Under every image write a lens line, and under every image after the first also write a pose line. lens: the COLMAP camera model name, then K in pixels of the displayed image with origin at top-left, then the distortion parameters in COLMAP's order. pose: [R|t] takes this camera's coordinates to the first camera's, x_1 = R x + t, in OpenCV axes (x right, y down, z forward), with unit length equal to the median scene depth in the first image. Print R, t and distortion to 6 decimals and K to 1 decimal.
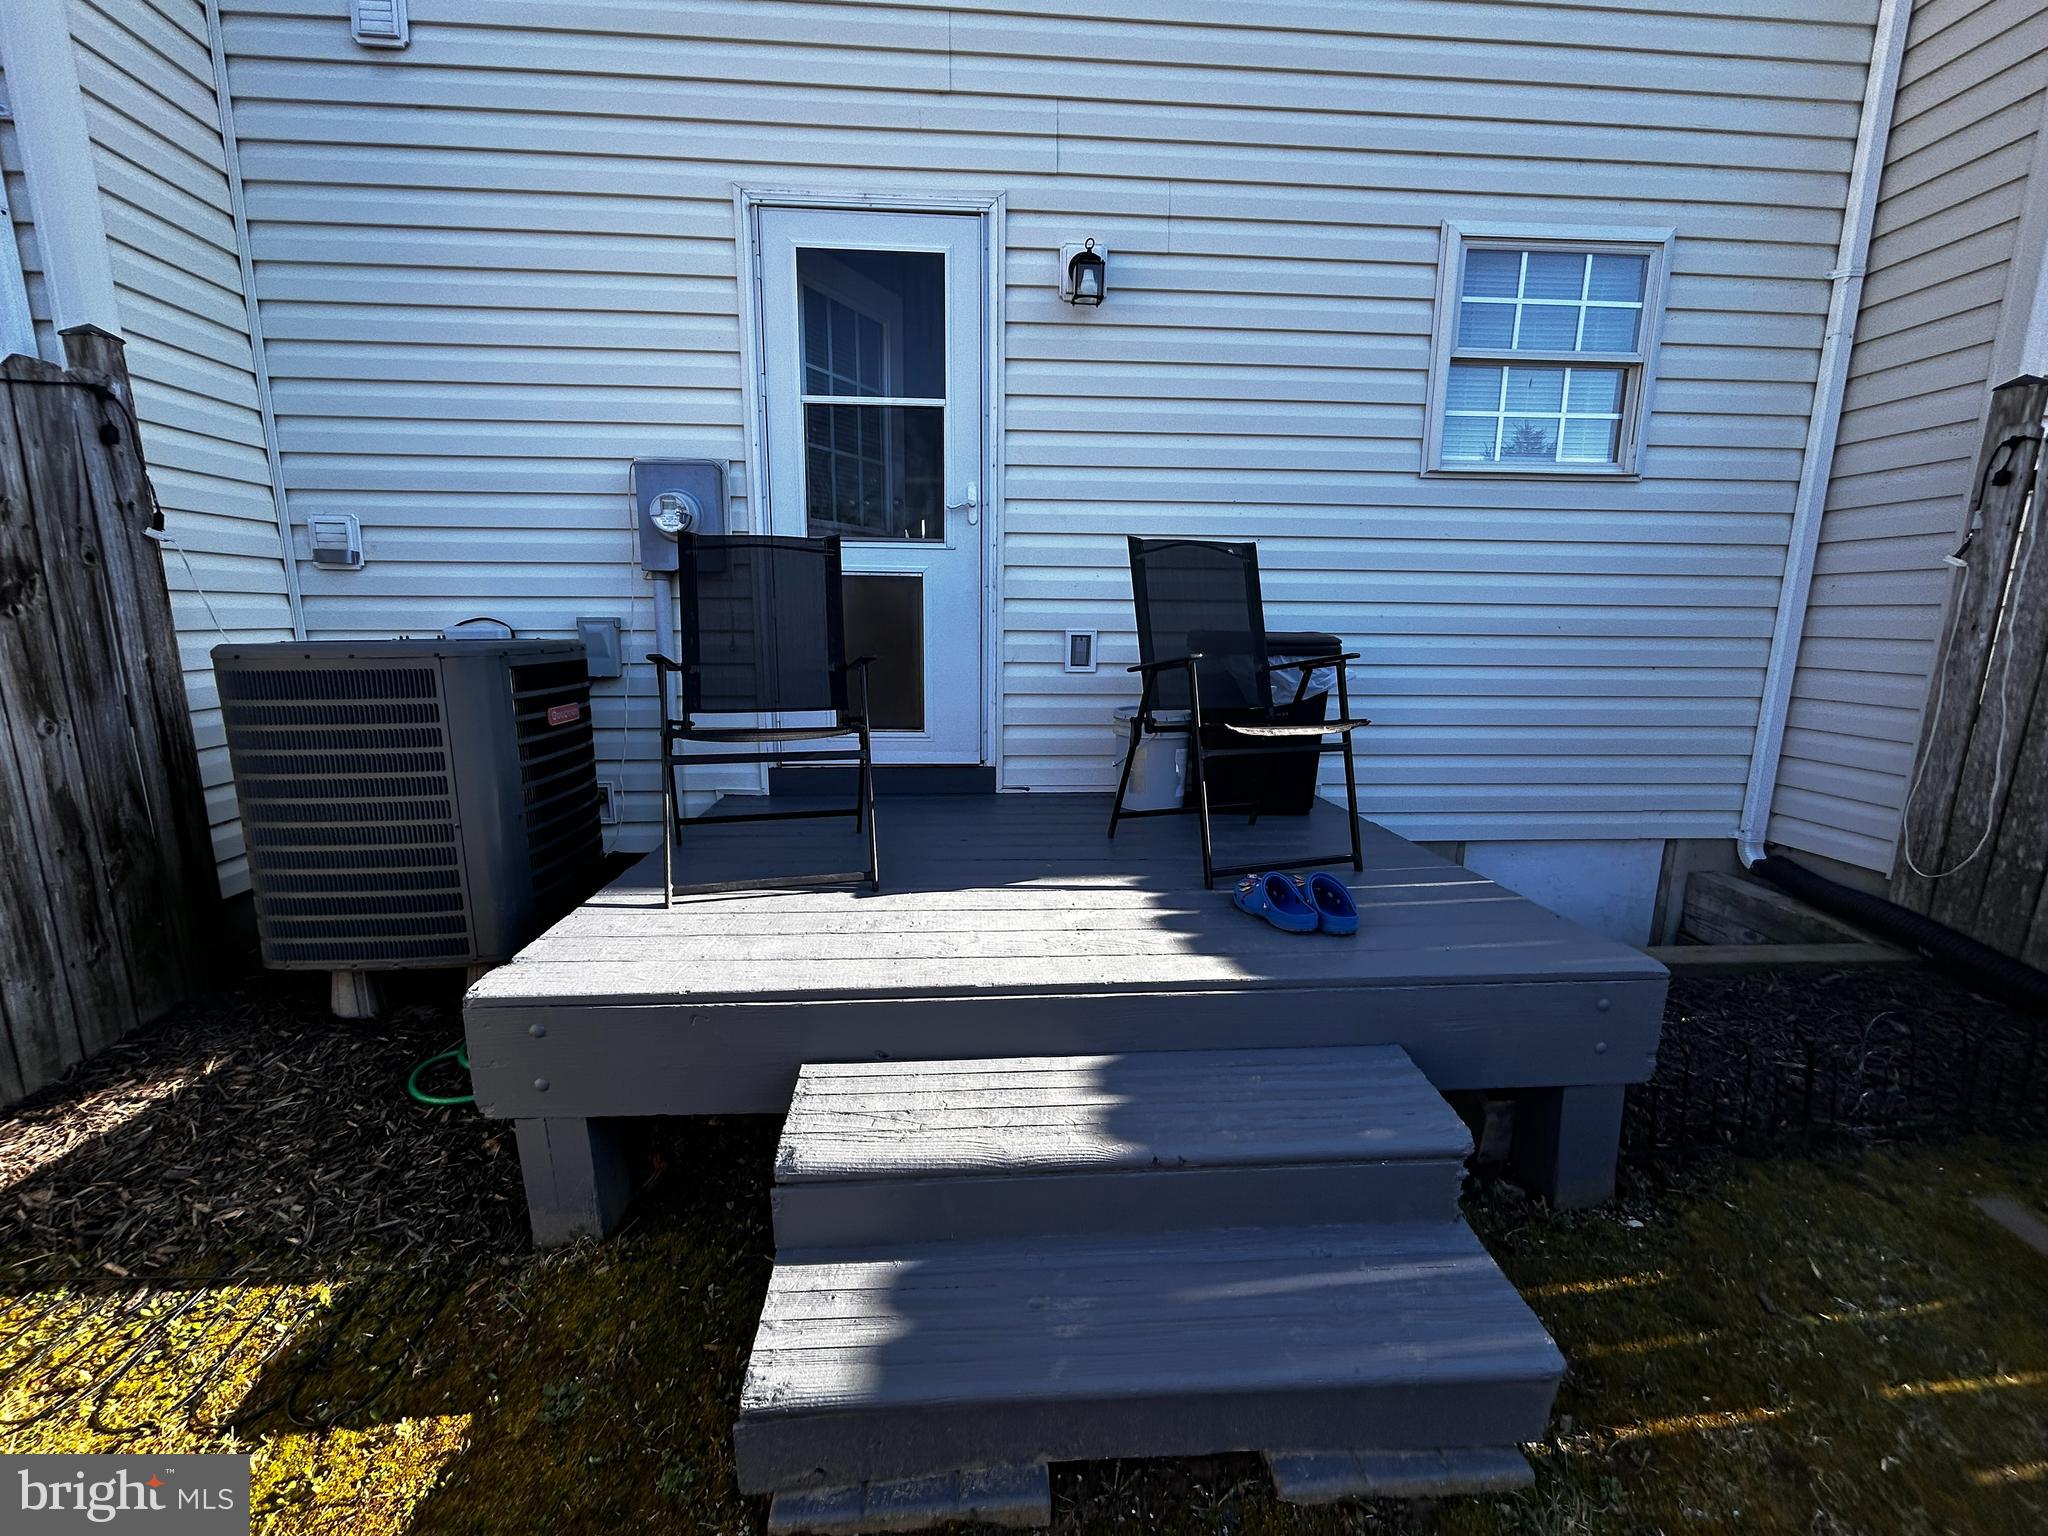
lens RADIAL K [[831.3, 0, 1019.7], [0, 831.3, 772.6], [0, 0, 1]] dist [0.000979, 0.001319]
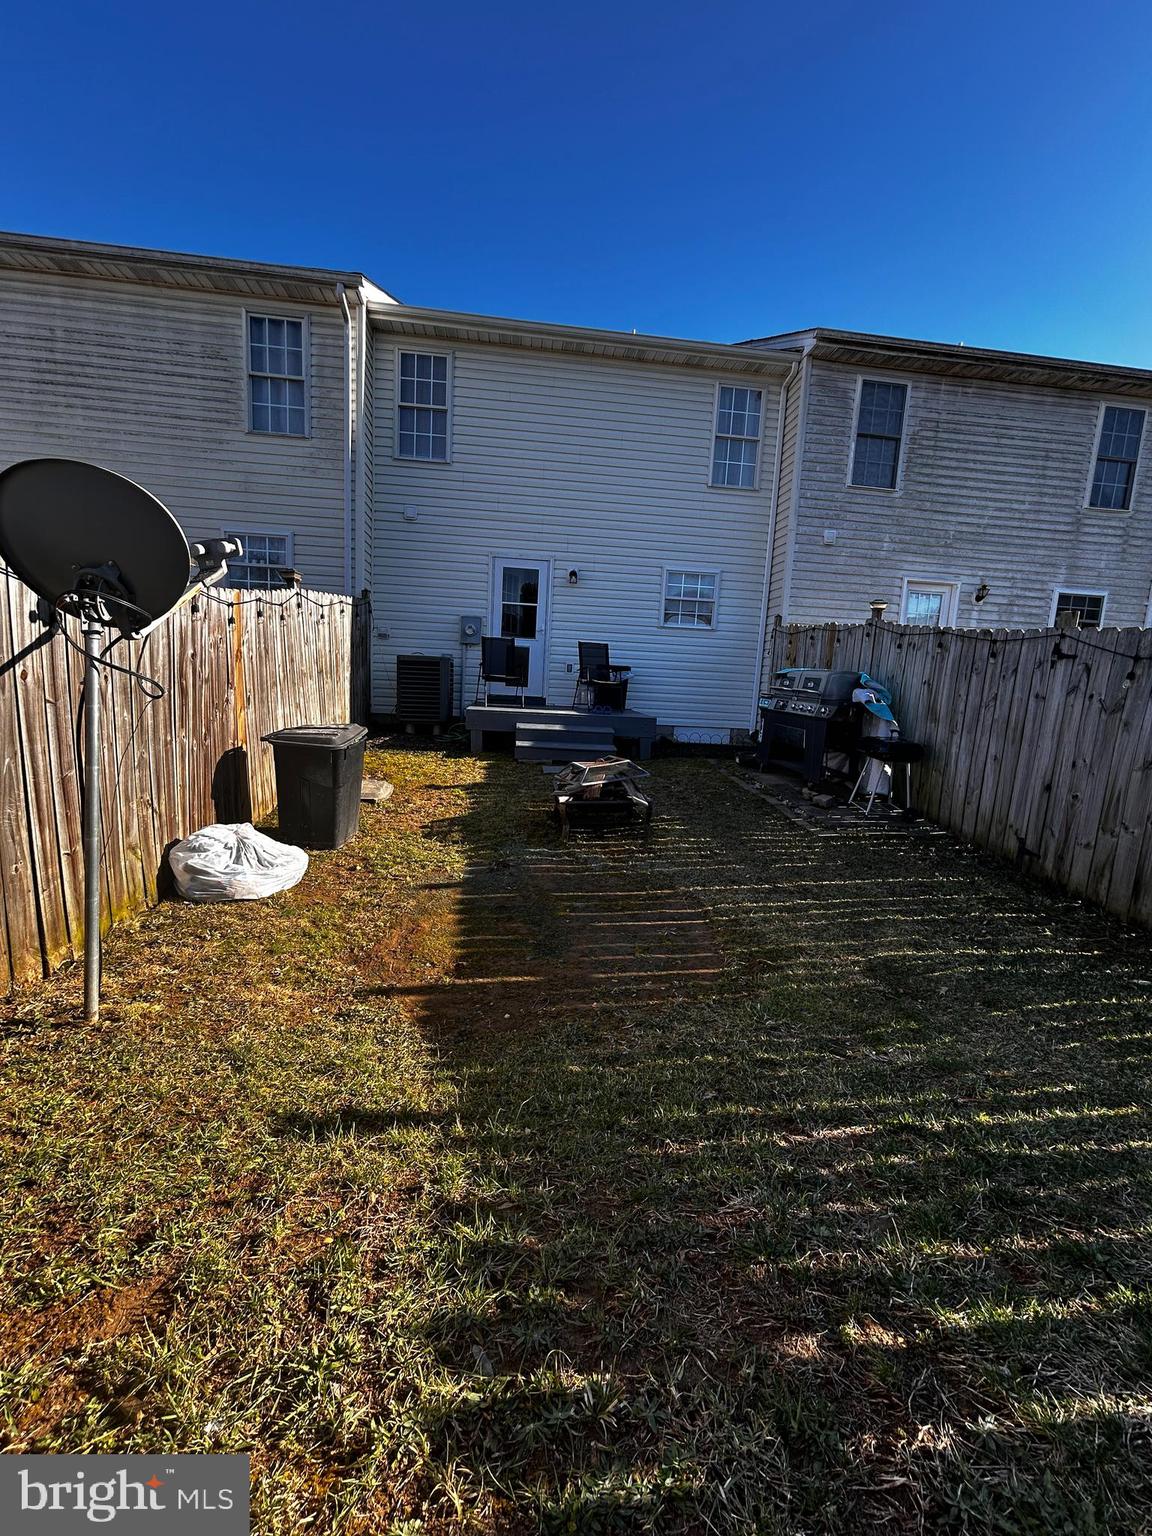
lens RADIAL K [[623.5, 0, 573.1], [0, 623.5, 762.5], [0, 0, 1]] dist [0.000979, 0.001319]
pose [[0.998348, 0.039515, 0.041702, -0.011764], [-0.038747, 0.999067, -0.019090, 0.381064], [-0.042417, 0.017443, 0.998948, -2.075559]]
